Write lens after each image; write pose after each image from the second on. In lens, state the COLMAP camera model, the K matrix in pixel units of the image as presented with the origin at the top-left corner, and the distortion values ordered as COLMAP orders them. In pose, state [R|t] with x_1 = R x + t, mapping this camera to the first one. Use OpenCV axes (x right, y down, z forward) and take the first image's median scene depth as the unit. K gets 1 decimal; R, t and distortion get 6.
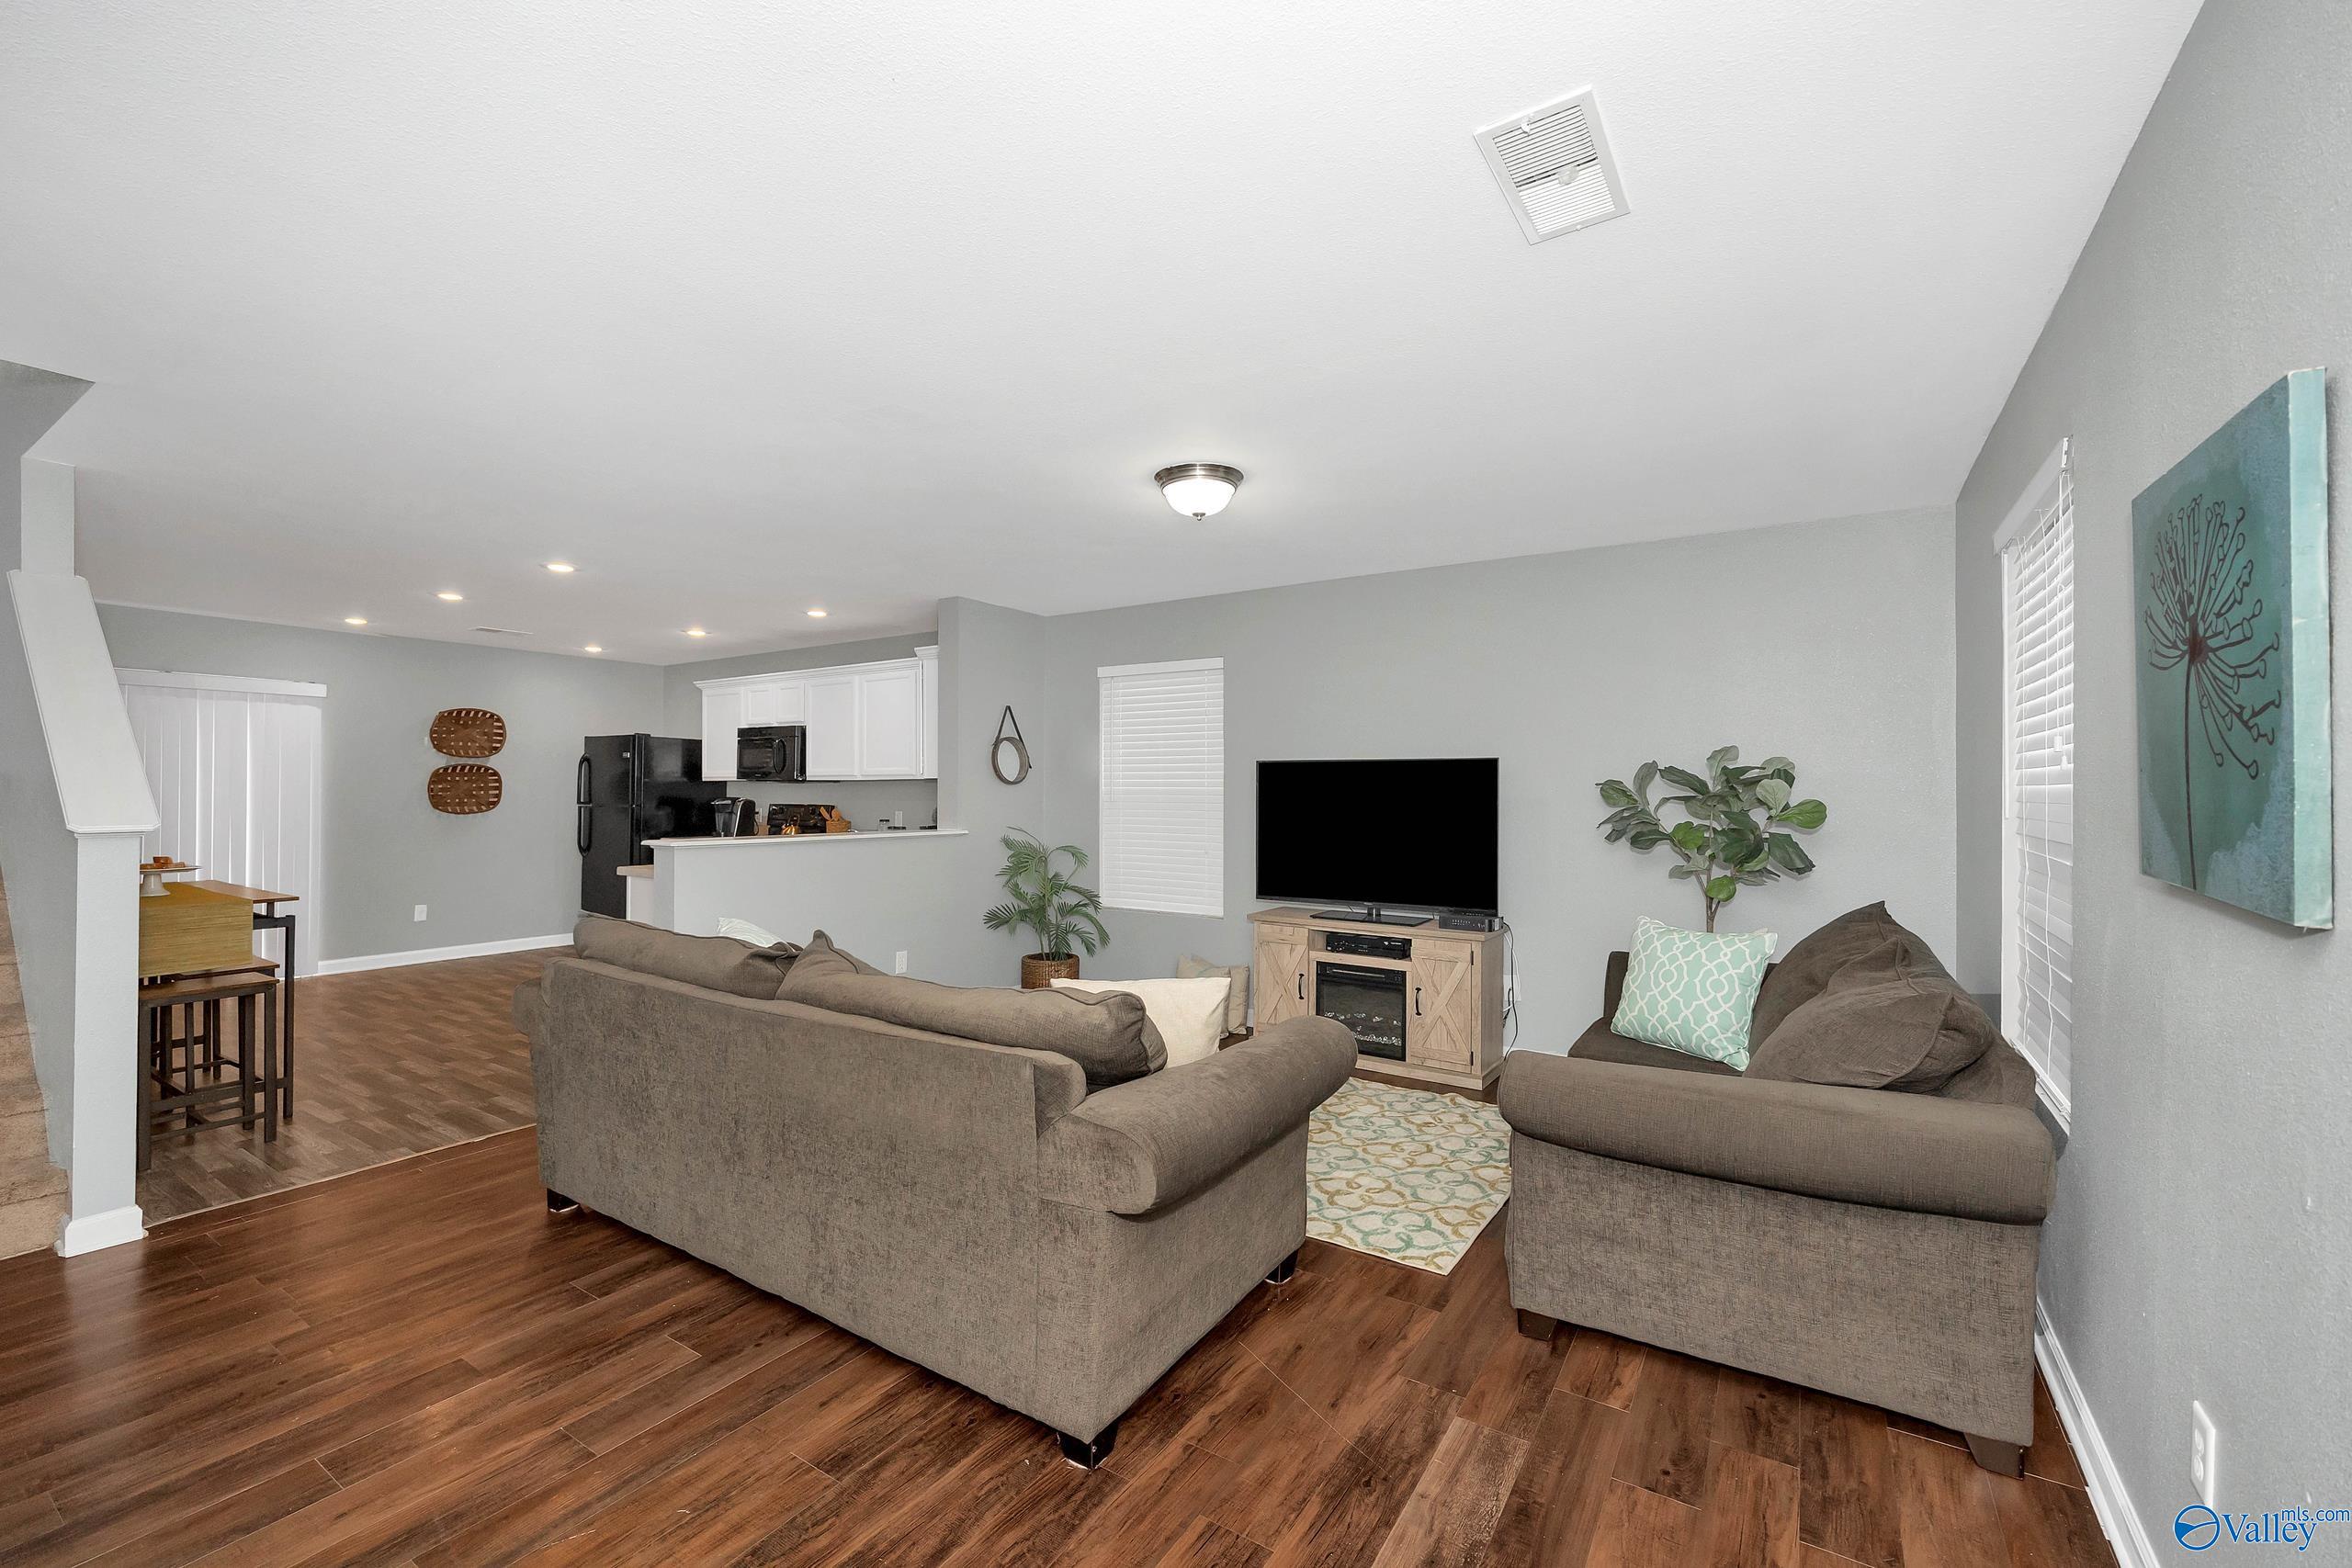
lens RADIAL K [[968.3, 0, 1191.4], [0, 968.3, 781.1], [0, 0, 1]] dist [-0.003815, 0.000867]
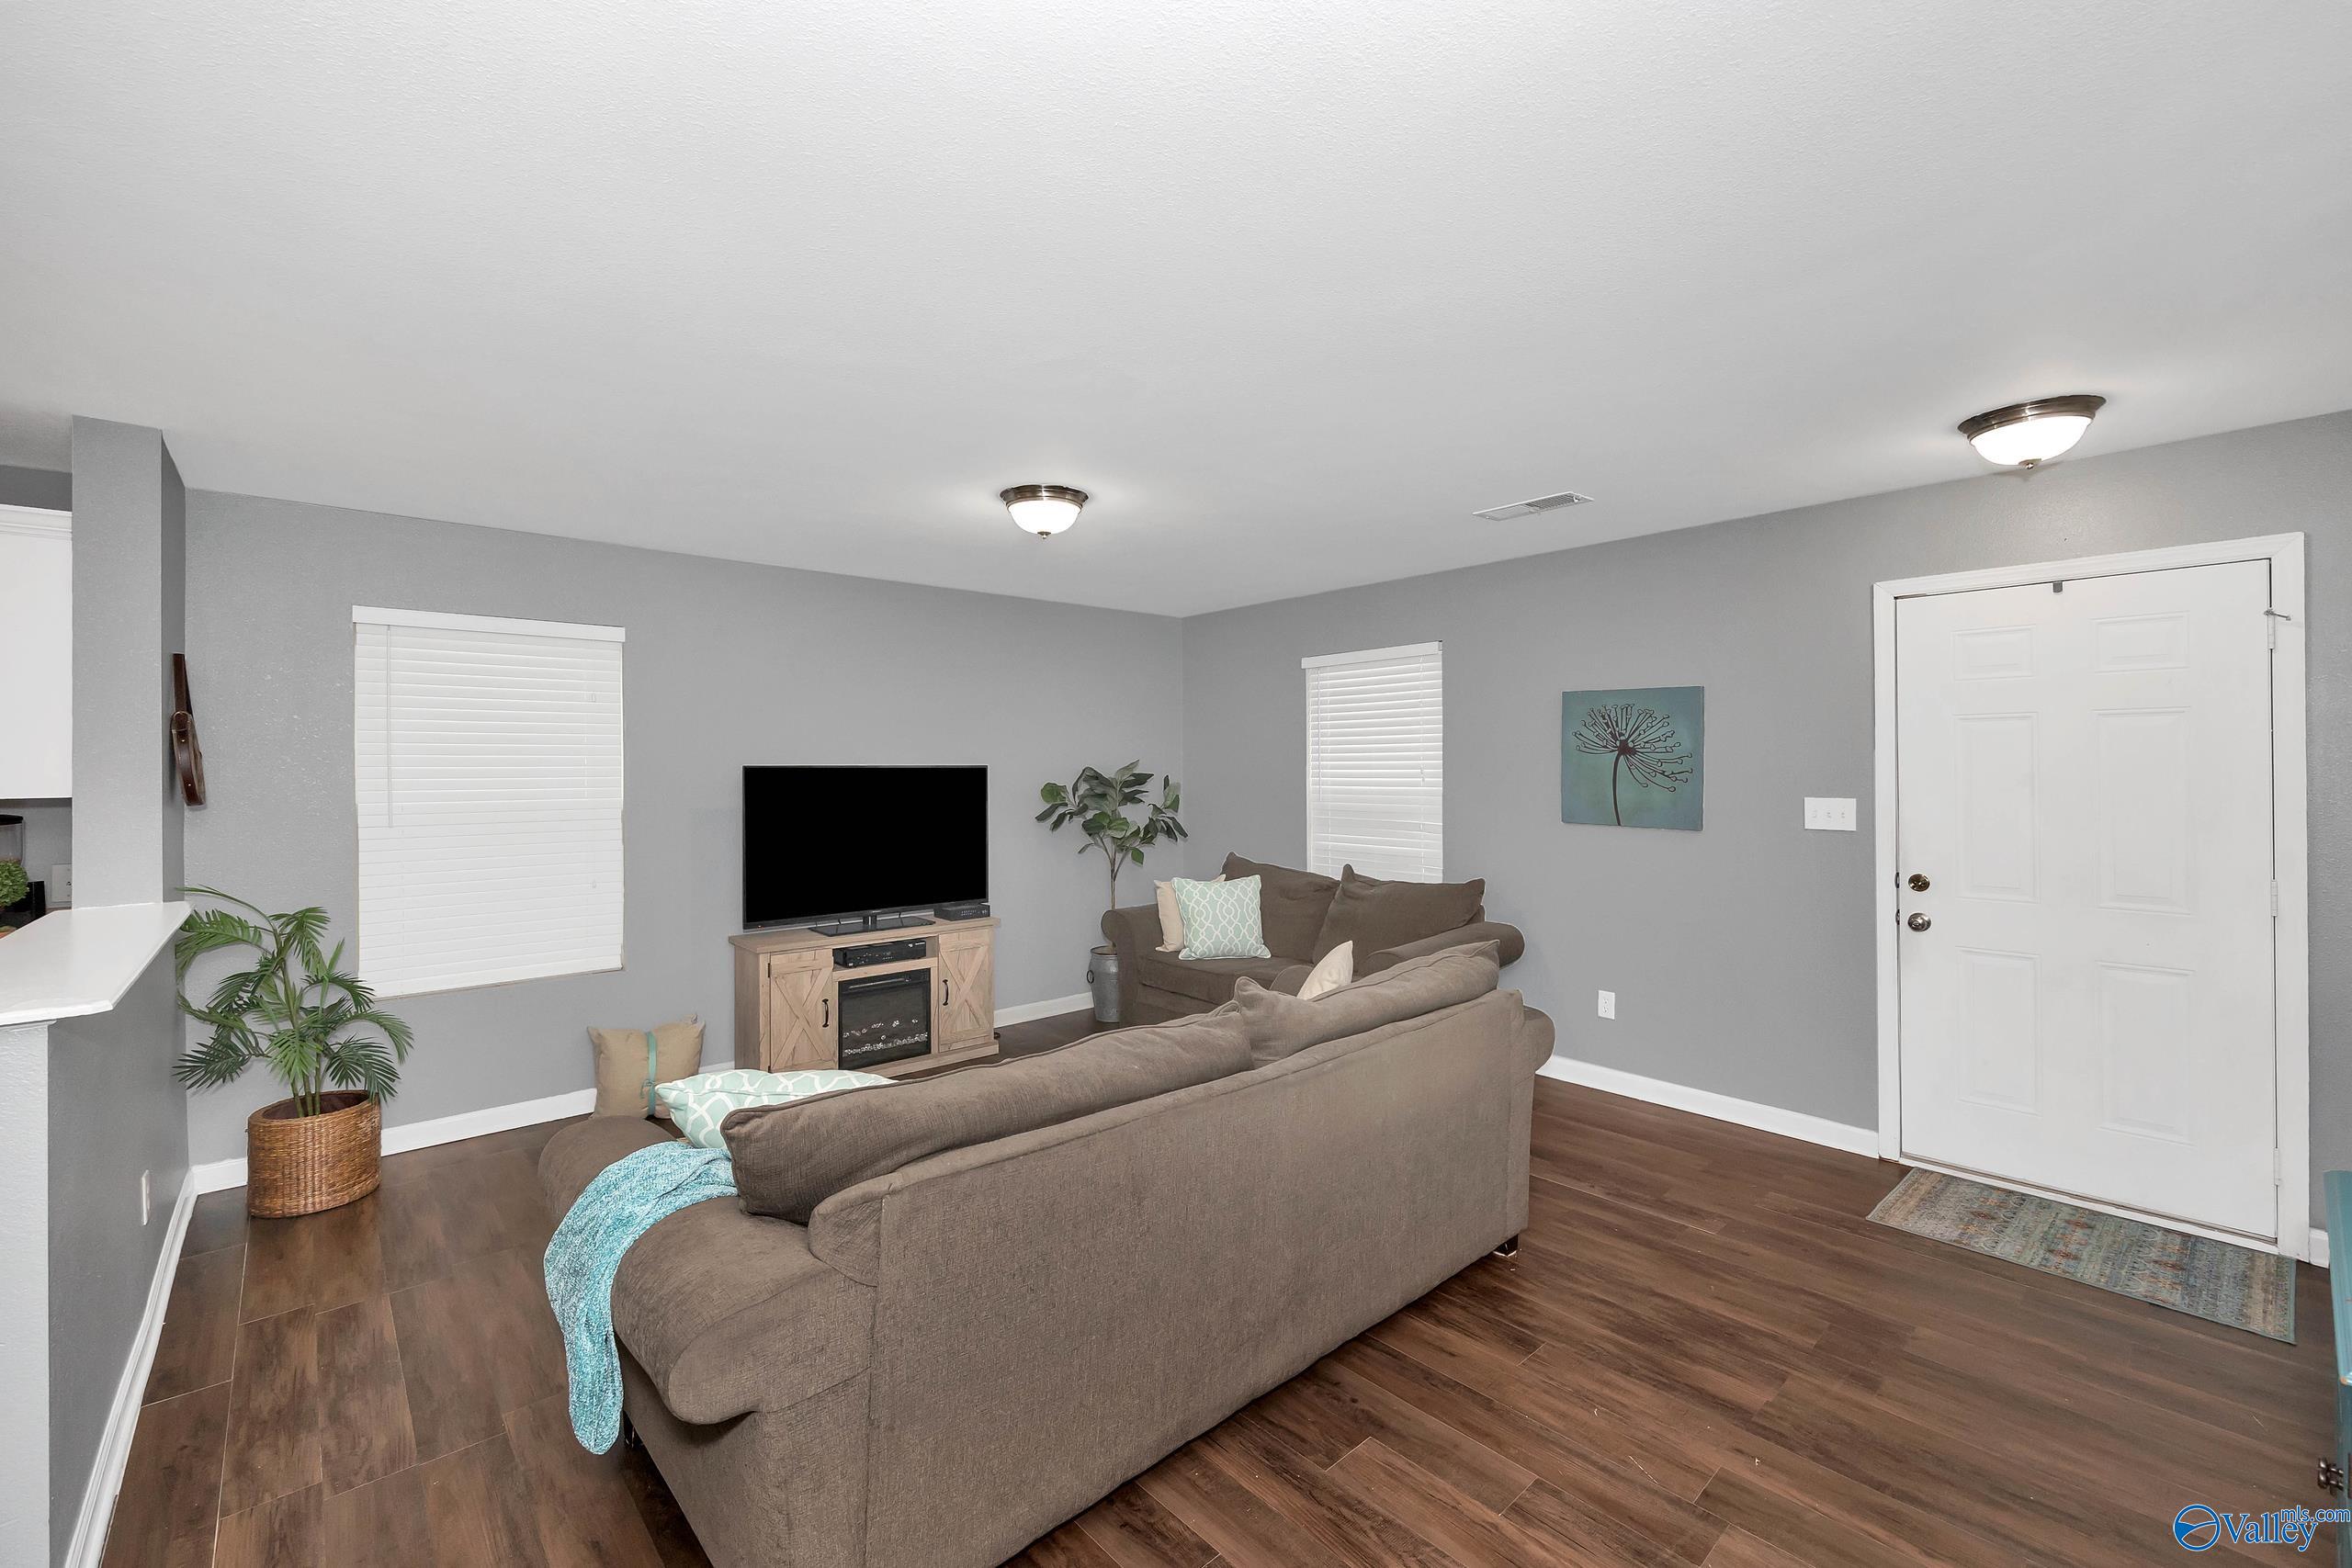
lens RADIAL K [[968.3, 0, 1173.8], [0, 968.3, 769.2], [0, 0, 1]] dist [-0.003815, 0.000867]
pose [[0.264886, -0.005690, 0.964263, -0.586433], [-0.001155, 0.999980, 0.006218, -0.021465], [-0.964279, -0.002760, 0.264874, 0.379322]]
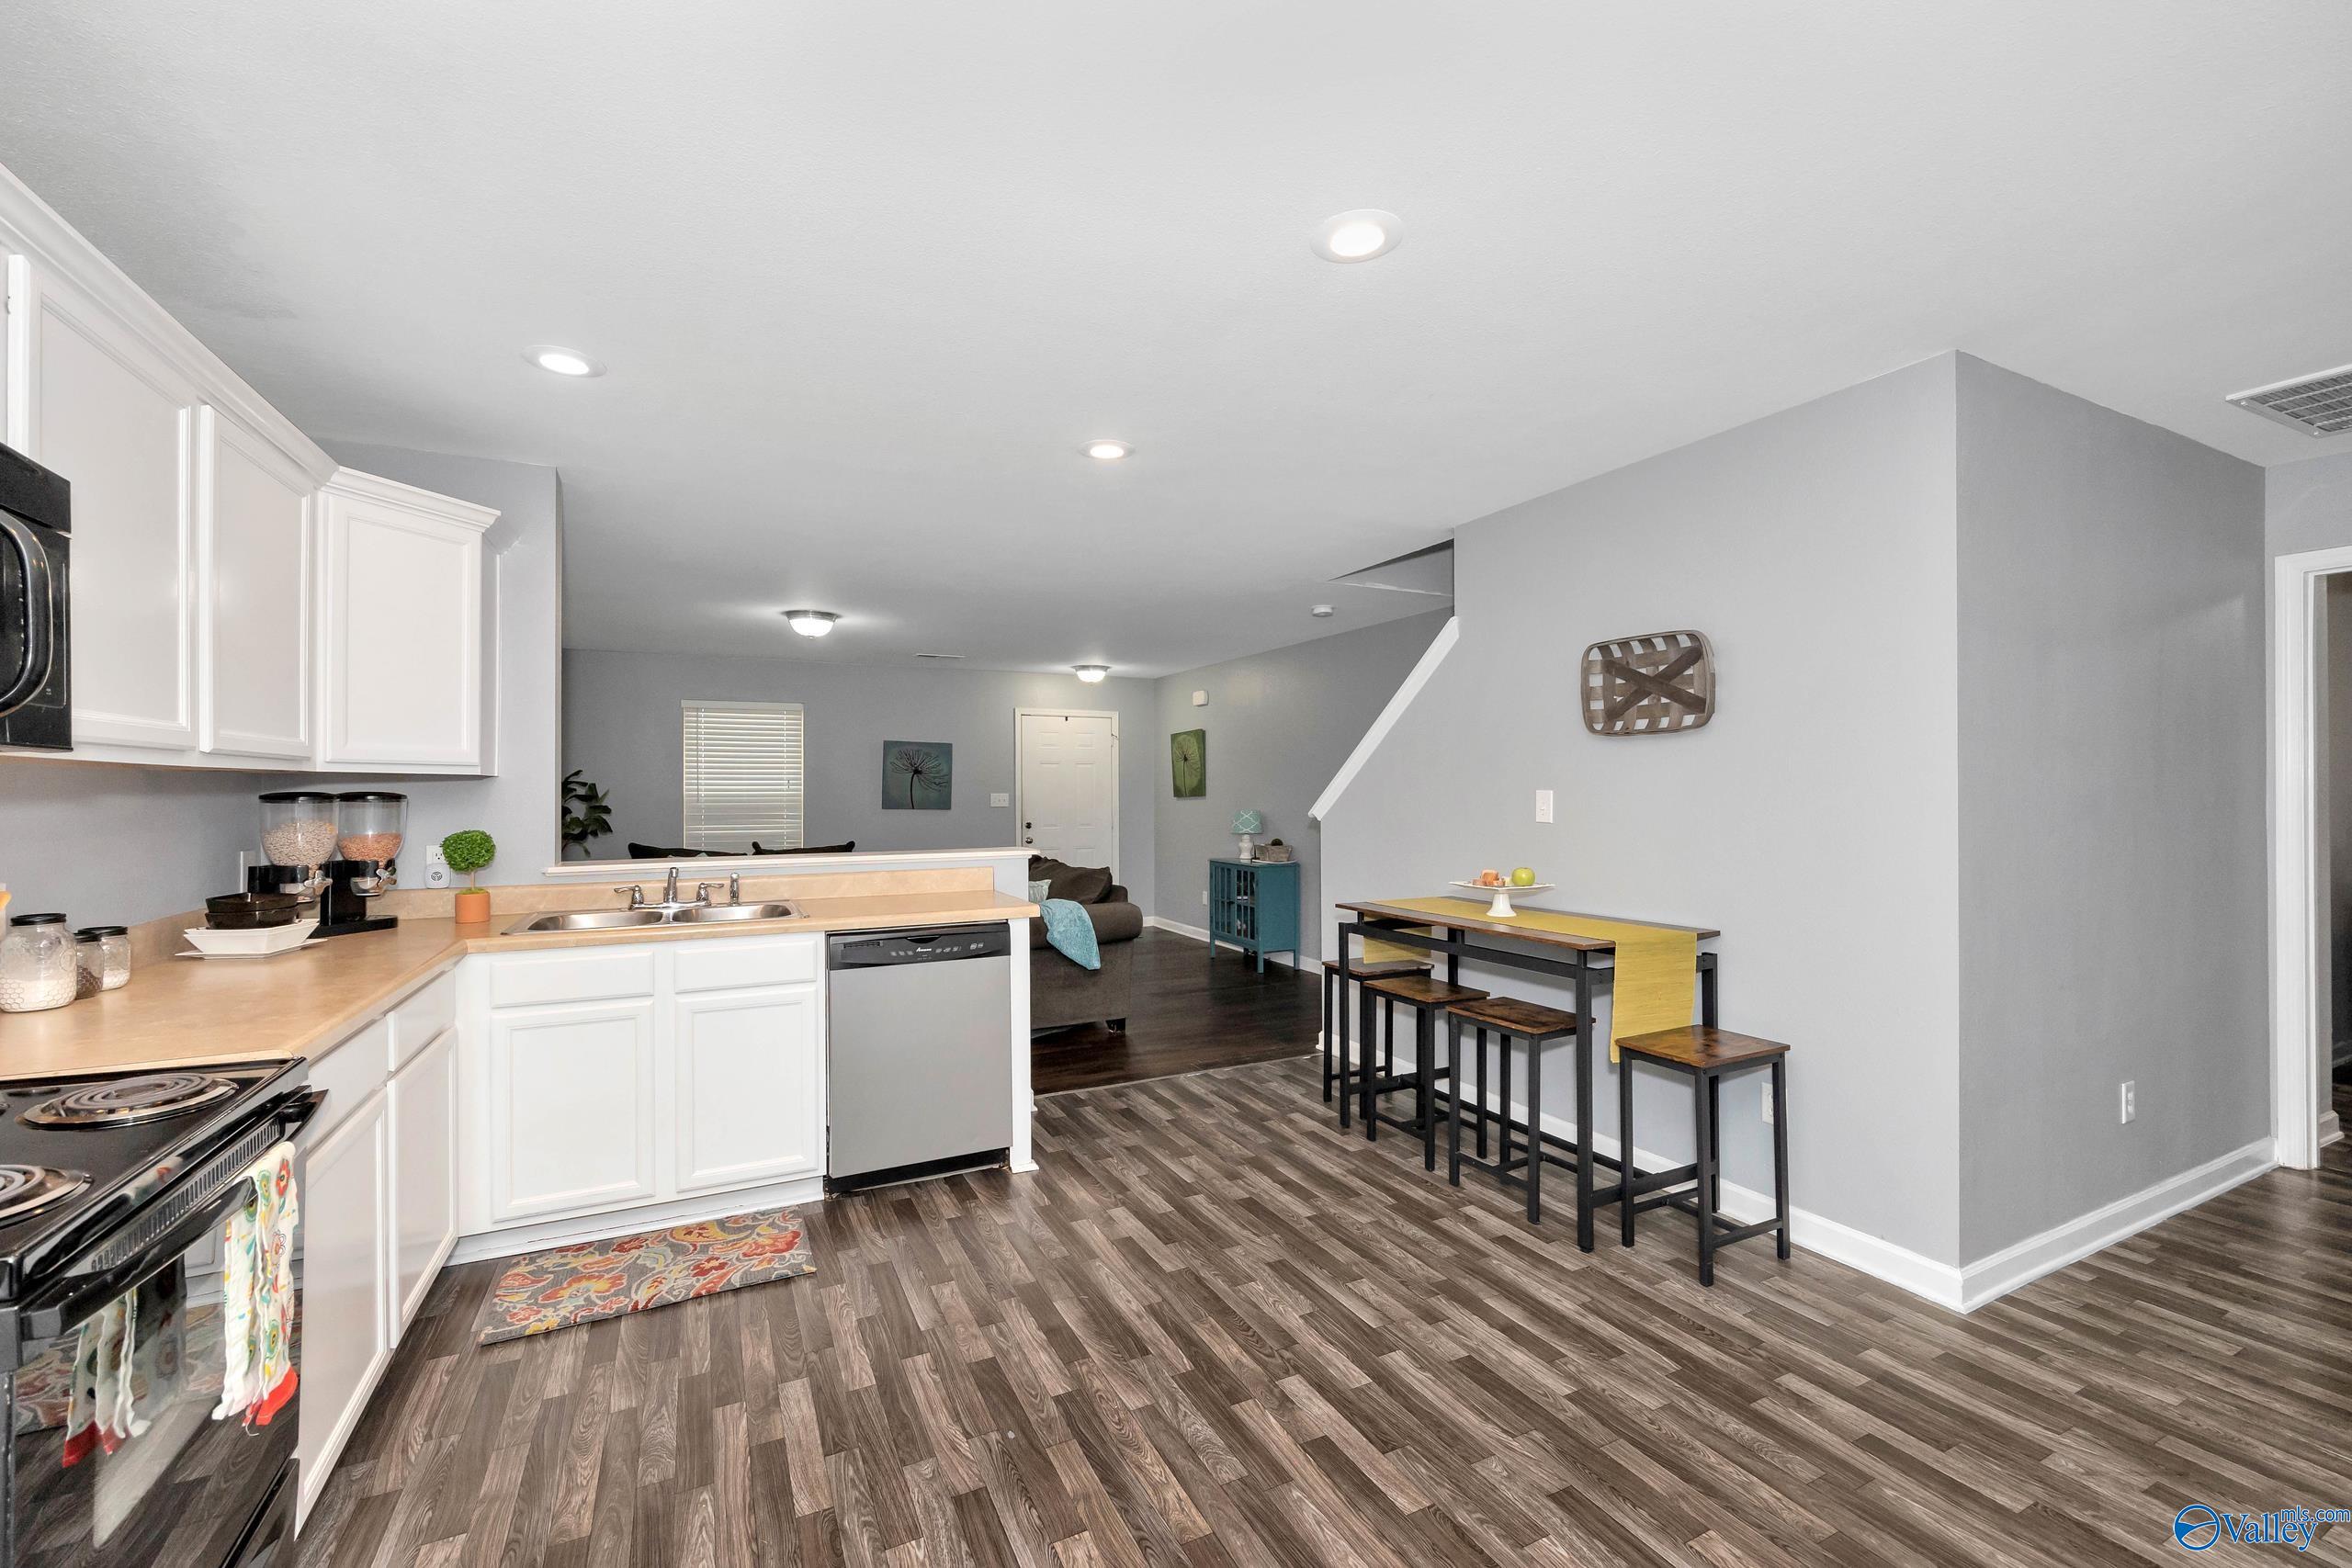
lens RADIAL K [[968.3, 0, 1184.2], [0, 968.3, 785.0], [0, 0, 1]] dist [-0.003815, 0.000867]
pose [[-0.864558, 0.003975, 0.502517, -0.902841], [-0.003131, 0.999907, -0.013297, 0.008366], [-0.502523, -0.013069, -0.864465, 1.355752]]
